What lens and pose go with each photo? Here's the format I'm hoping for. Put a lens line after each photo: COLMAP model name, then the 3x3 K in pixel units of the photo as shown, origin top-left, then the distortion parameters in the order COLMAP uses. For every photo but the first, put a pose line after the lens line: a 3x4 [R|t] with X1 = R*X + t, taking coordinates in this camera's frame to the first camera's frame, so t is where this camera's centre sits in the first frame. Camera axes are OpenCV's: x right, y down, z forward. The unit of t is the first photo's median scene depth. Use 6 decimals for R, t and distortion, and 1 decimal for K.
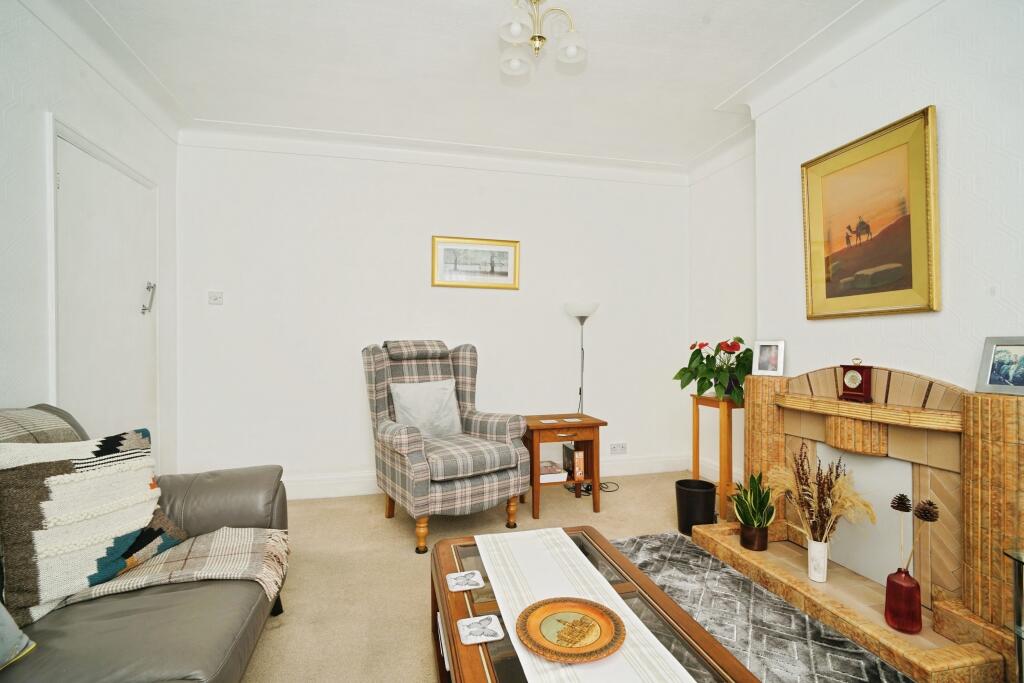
lens RADIAL K [[481.4, 0, 511.6], [0, 481.4, 340.2], [0, 0, 1]] dist [-0.013992, 0.005607]
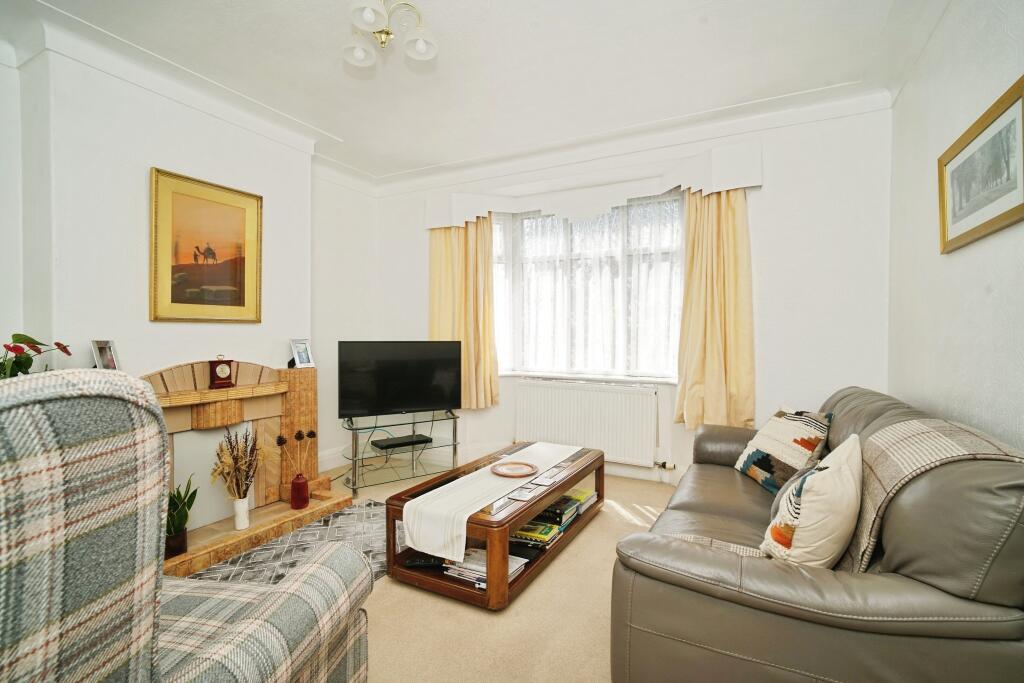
lens RADIAL K [[481.4, 0, 511.3], [0, 481.4, 339.2], [0, 0, 1]] dist [-0.013992, 0.005607]
pose [[-0.711785, -0.000277, 0.702397, -0.733057], [-0.003389, 0.999990, -0.003040, -0.003152], [-0.702389, -0.004544, -0.711779, 1.335902]]
